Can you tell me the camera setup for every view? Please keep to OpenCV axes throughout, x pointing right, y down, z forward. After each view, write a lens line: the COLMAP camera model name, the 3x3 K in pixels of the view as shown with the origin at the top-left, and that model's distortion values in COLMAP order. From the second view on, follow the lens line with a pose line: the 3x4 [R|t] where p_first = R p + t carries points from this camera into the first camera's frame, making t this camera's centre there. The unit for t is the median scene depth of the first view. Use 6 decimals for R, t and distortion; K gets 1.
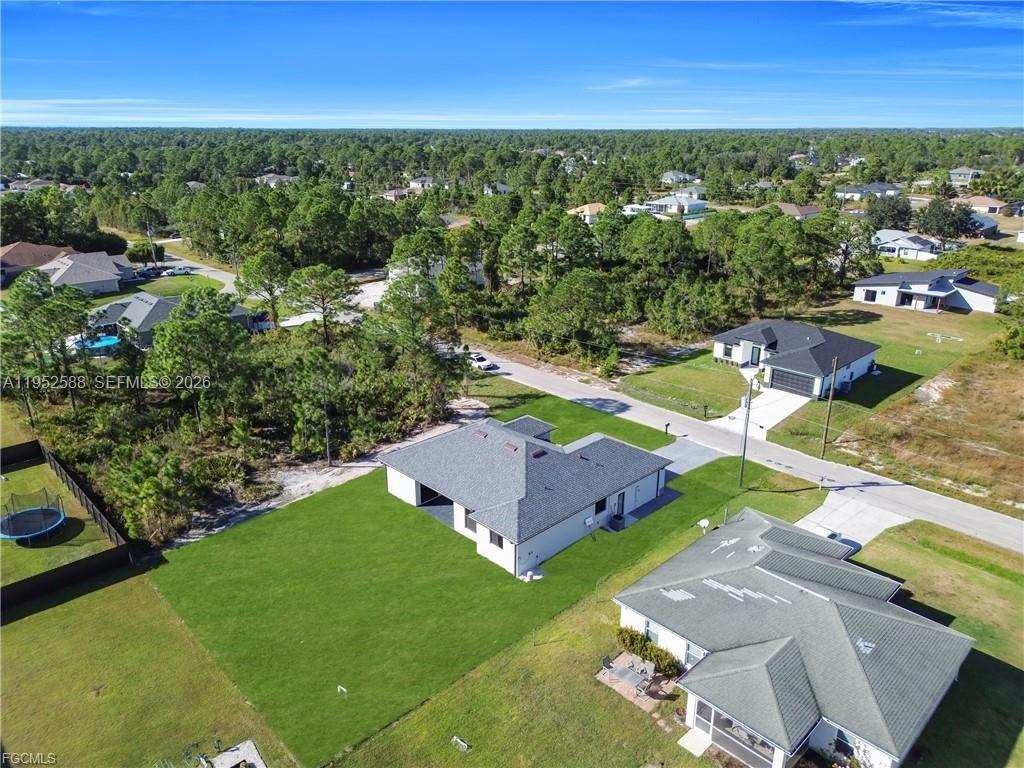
lens RADIAL K [[713.6, 0, 512.0], [0, 713.6, 384.0], [0, 0, 1]] dist [0.059017, -0.062580]
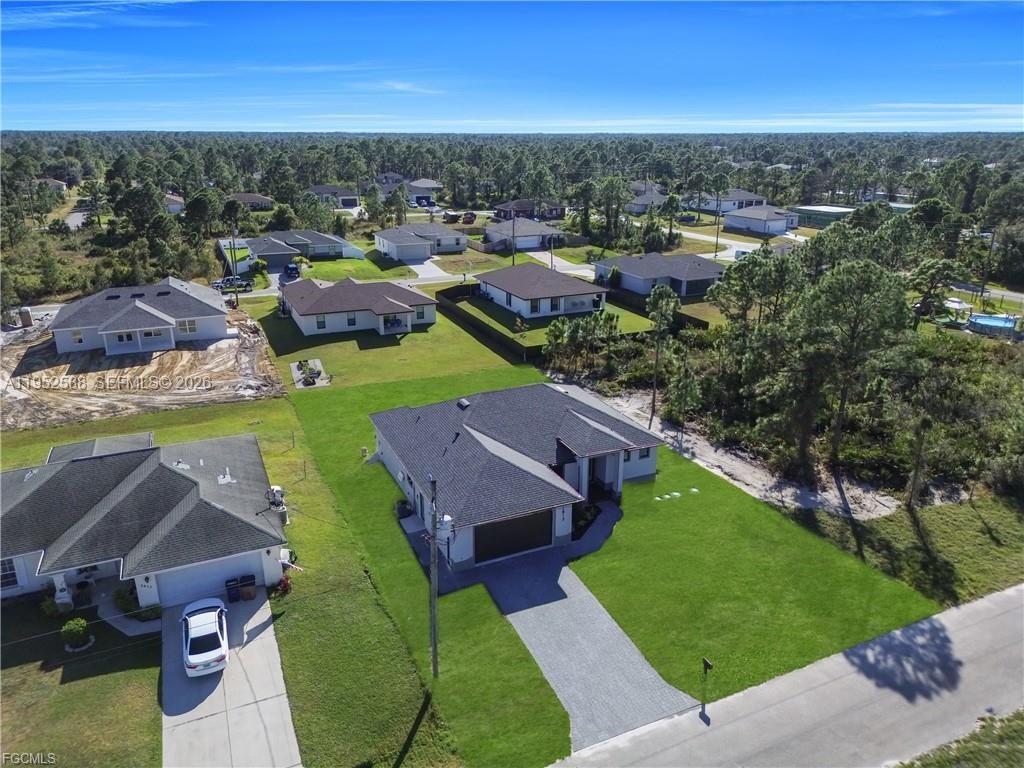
lens RADIAL K [[713.6, 0, 512.0], [0, 713.6, 384.0], [0, 0, 1]] dist [0.059017, -0.062580]
pose [[-0.334741, 0.307612, -0.890687, 0.587866], [-0.318767, 0.852525, 0.414232, -0.228896], [0.886756, 0.422582, -0.187318, 0.892282]]
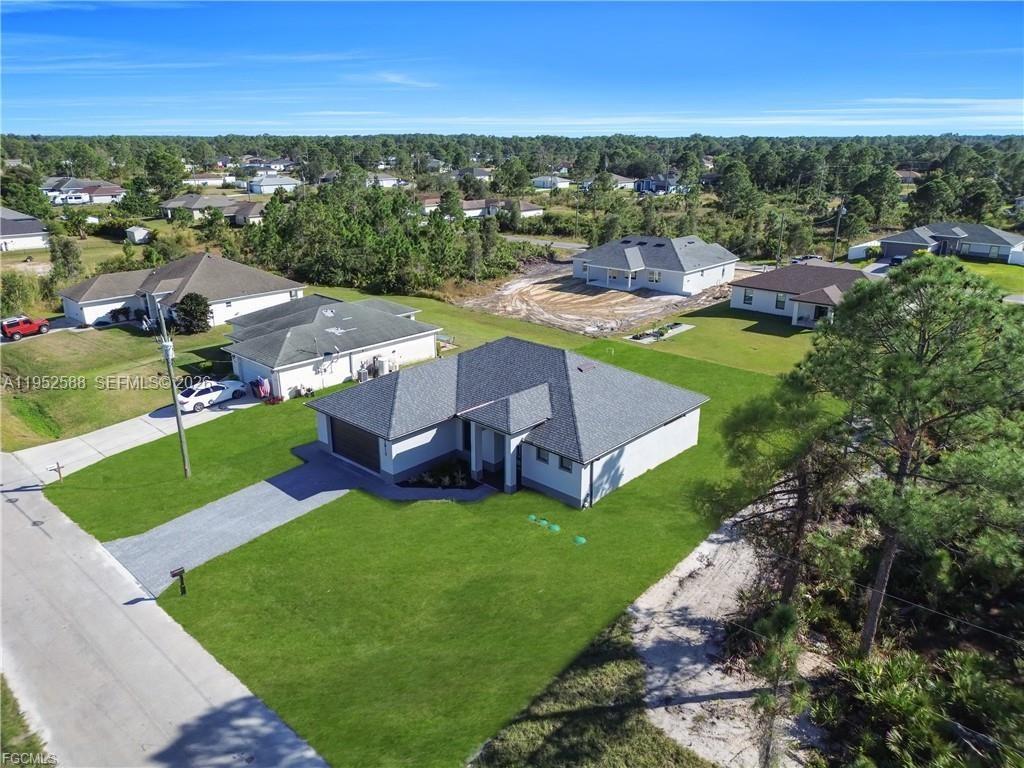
lens RADIAL K [[713.6, 0, 512.0], [0, 713.6, 384.0], [0, 0, 1]] dist [0.059017, -0.062580]
pose [[-0.998502, 0.017011, -0.052001, 0.042122], [-0.018976, 0.783771, 0.620760, -0.290414], [0.051316, 0.620817, -0.782274, 1.254096]]
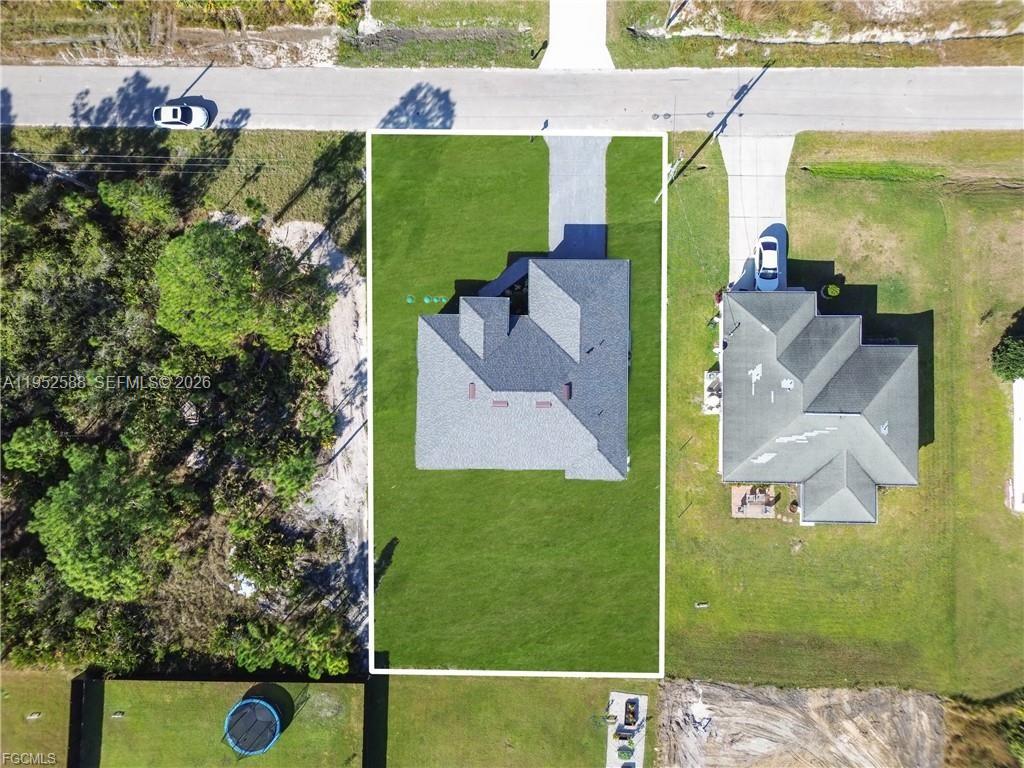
lens RADIAL K [[713.6, 0, 512.0], [0, 713.6, 384.0], [0, 0, 1]] dist [0.059017, -0.062580]
pose [[0.706909, -0.707161, 0.014256, -0.021079], [0.248085, 0.266770, 0.931283, -0.658825], [-0.662370, -0.654795, 0.364018, 0.505001]]
